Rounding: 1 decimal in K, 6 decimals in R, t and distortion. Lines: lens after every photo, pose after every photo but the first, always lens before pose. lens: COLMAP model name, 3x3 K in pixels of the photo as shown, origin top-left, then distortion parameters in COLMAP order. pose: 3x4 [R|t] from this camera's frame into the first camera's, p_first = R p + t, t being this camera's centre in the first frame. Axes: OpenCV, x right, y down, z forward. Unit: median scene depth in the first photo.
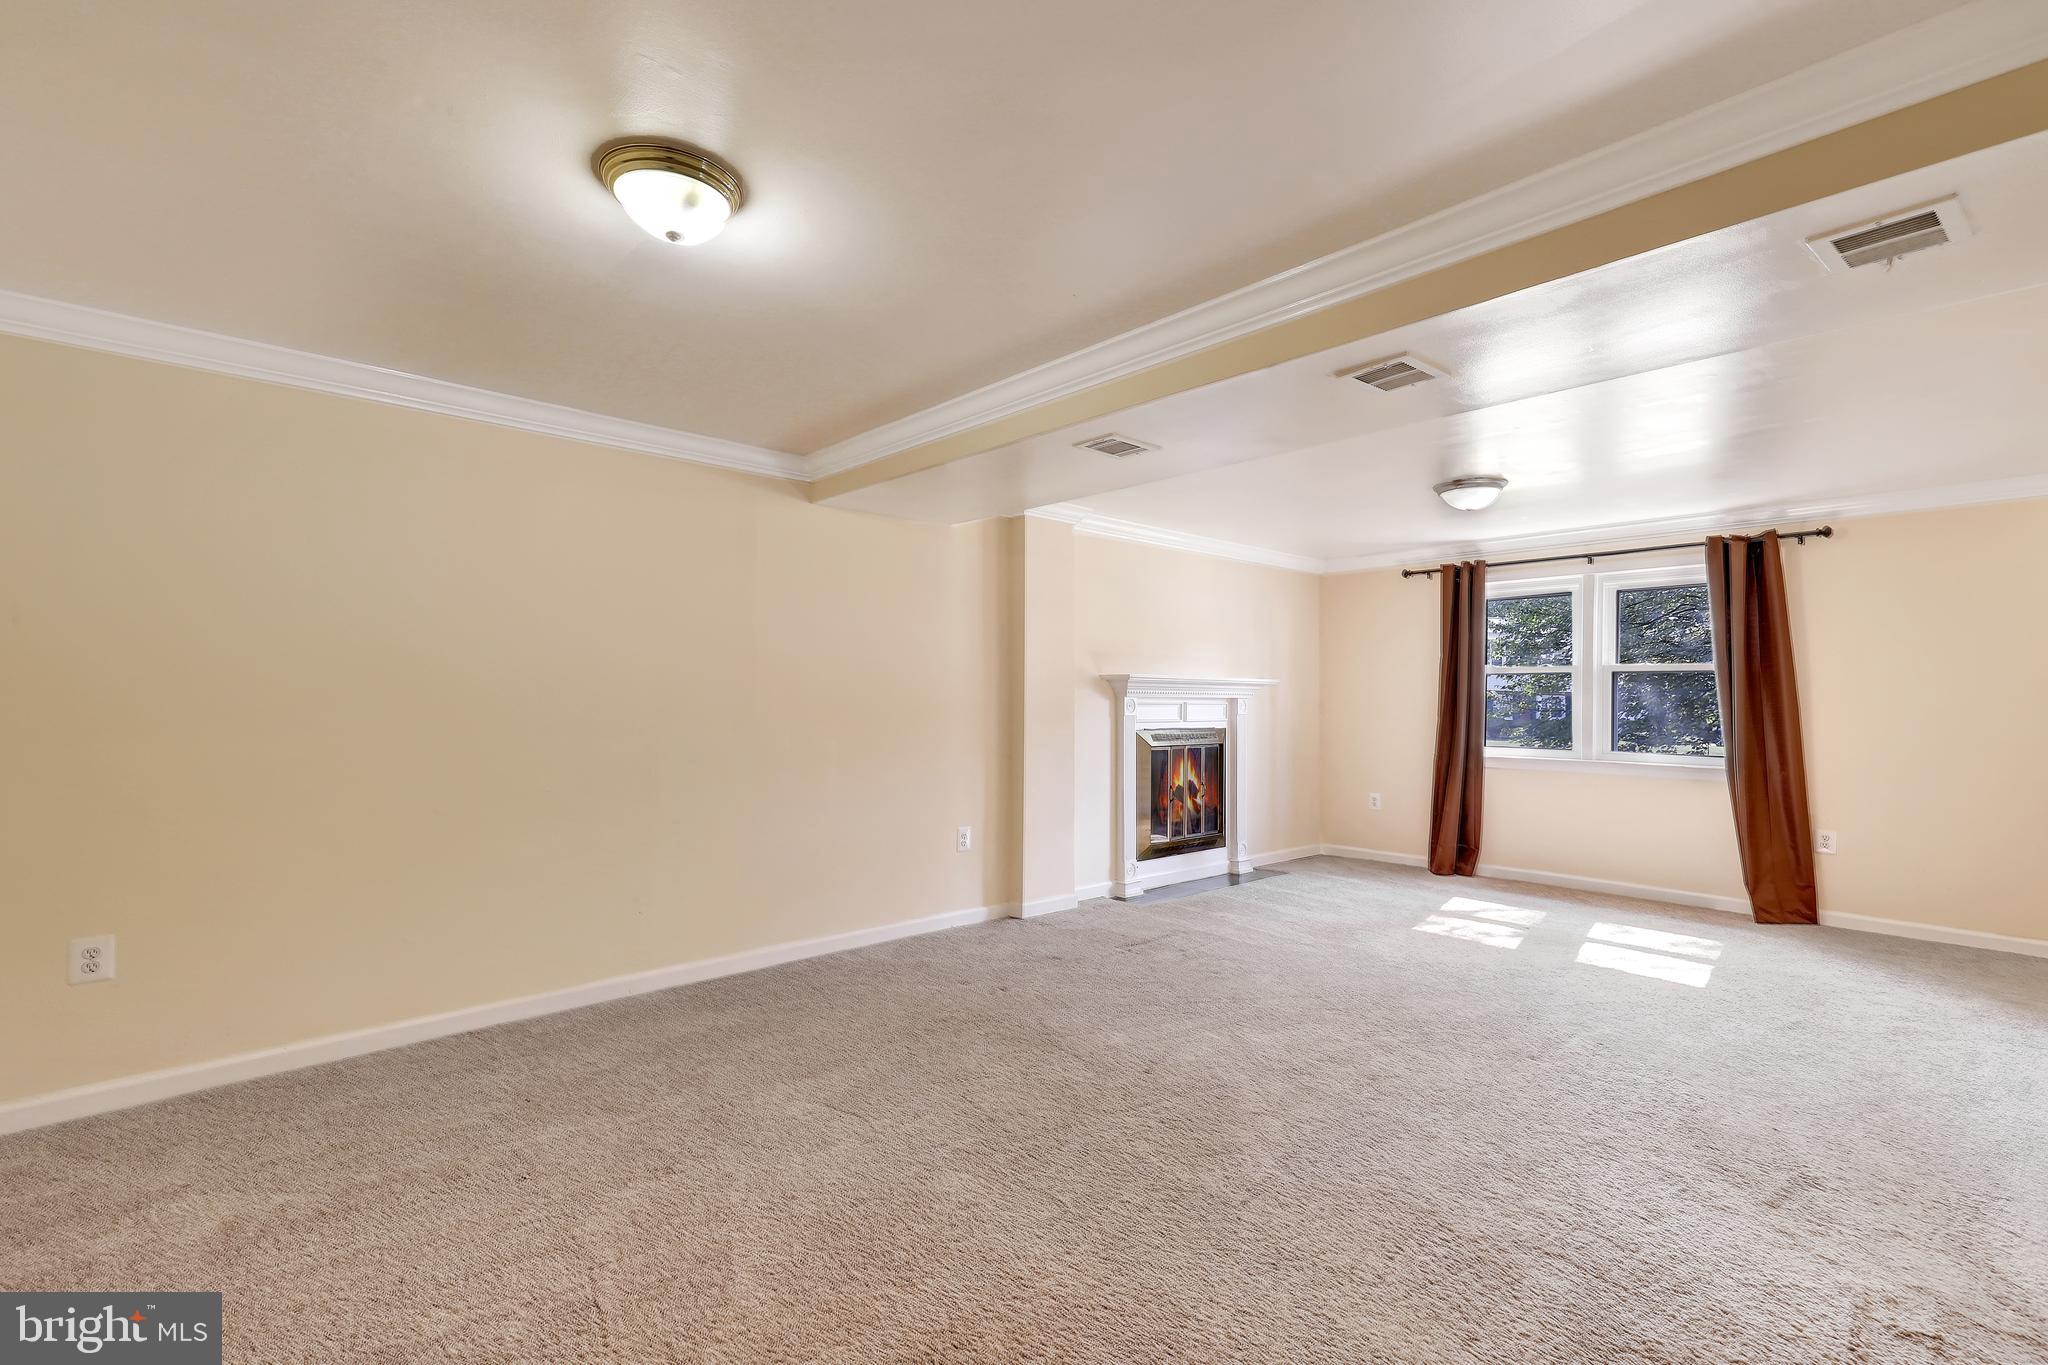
lens RADIAL K [[932.6, 0, 1027.7], [0, 932.6, 697.9], [0, 0, 1]] dist [-0.000458, -0.000123]
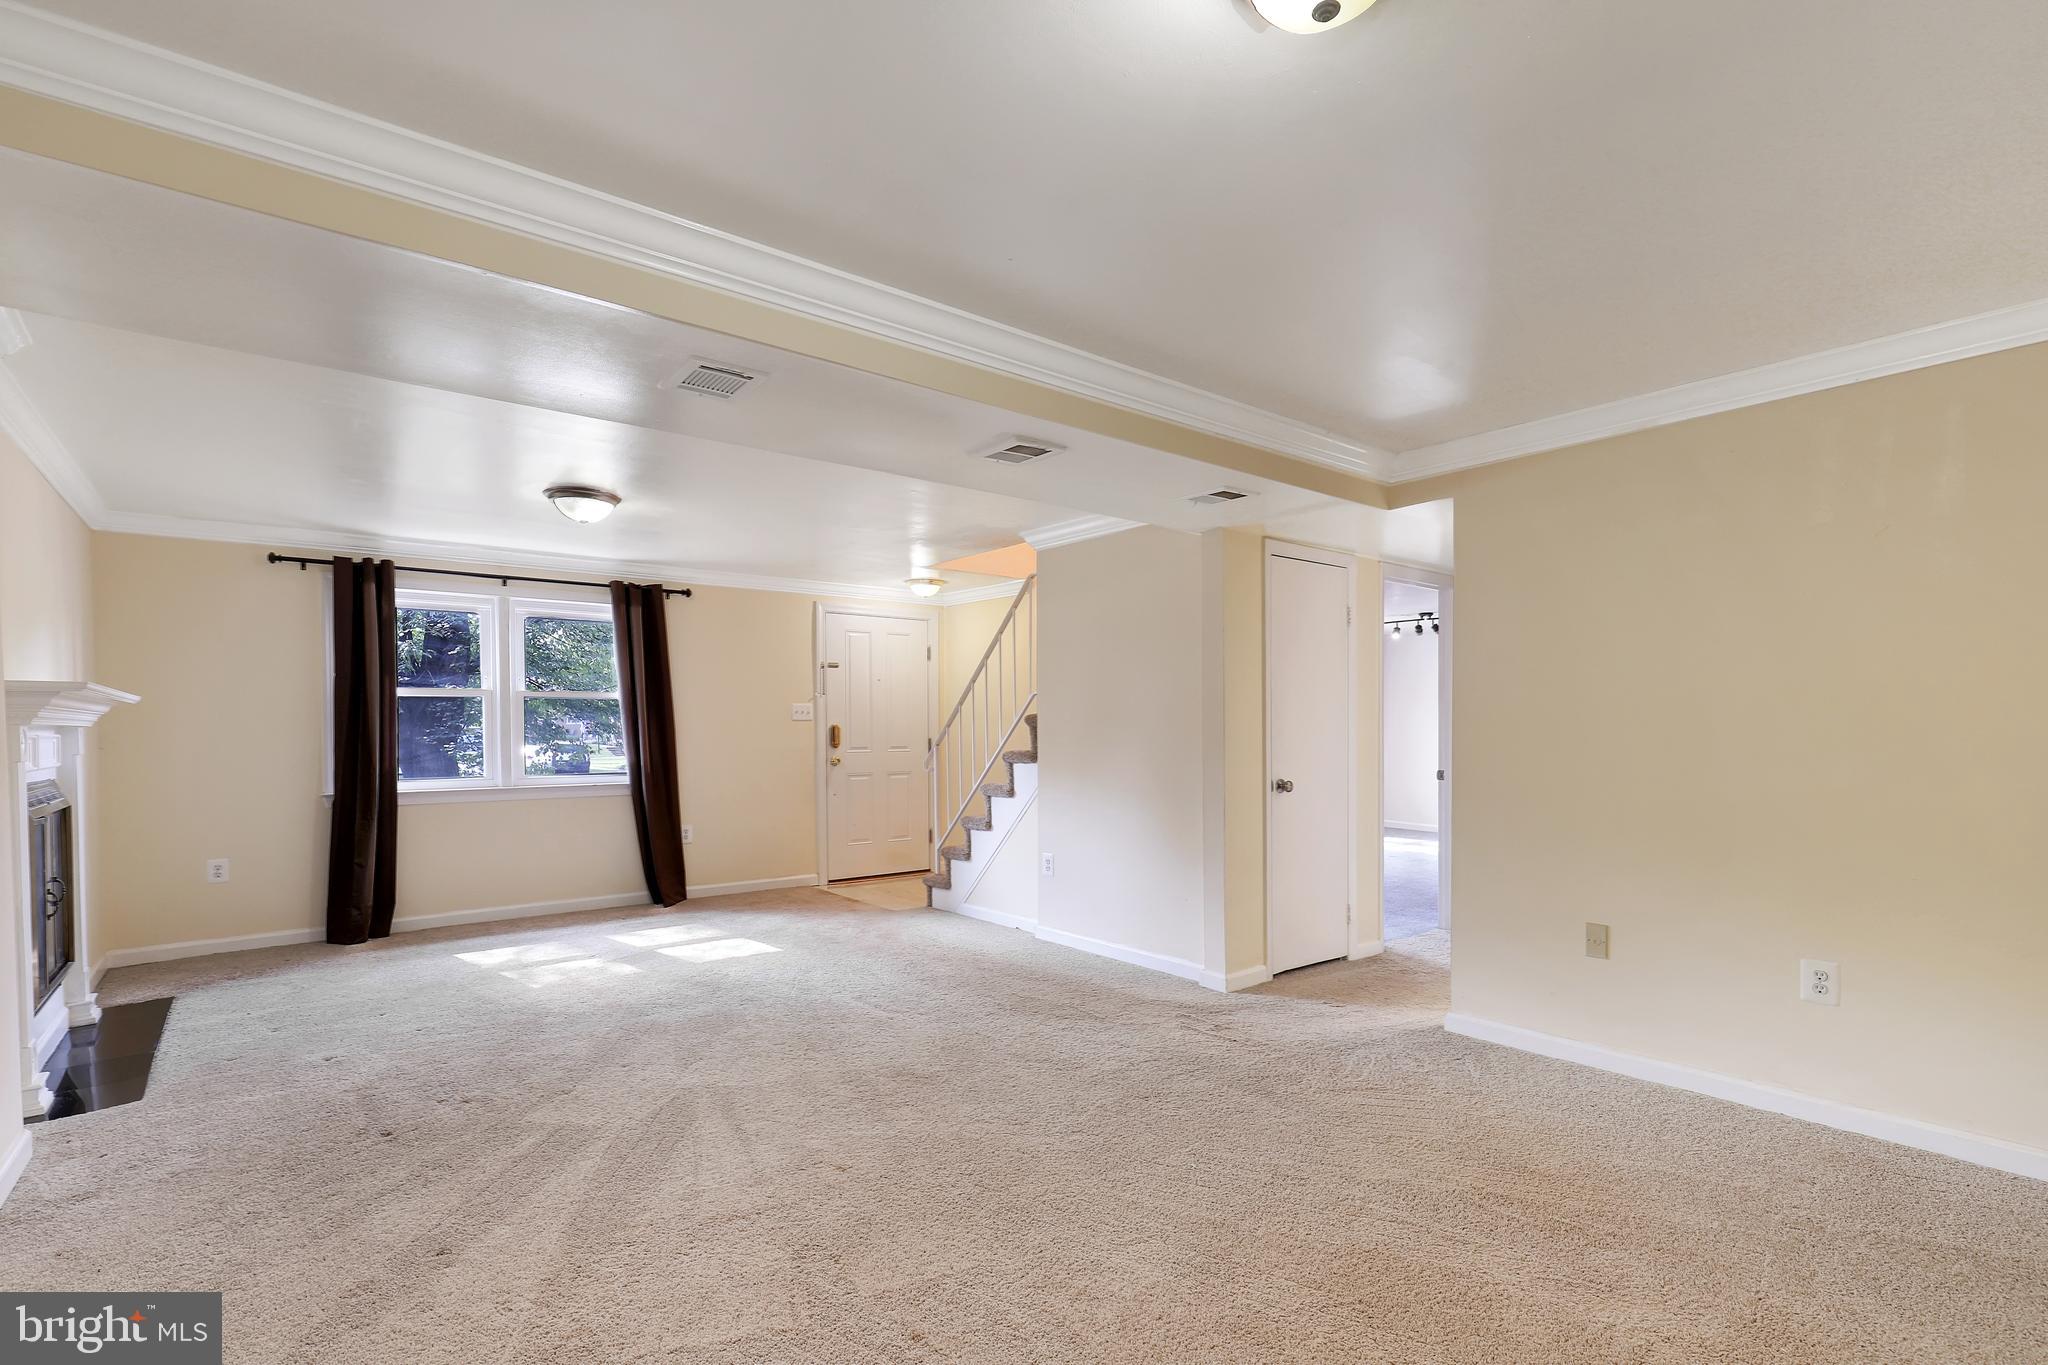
lens RADIAL K [[936.2, 0, 1013.0], [0, 936.2, 733.3], [0, 0, 1]] dist [-0.001149, -0.000144]
pose [[0.049032, -0.016301, 0.998664, -0.367172], [0.003229, 0.999864, 0.016162, -0.003165], [-0.998792, 0.002432, 0.049078, 0.431429]]
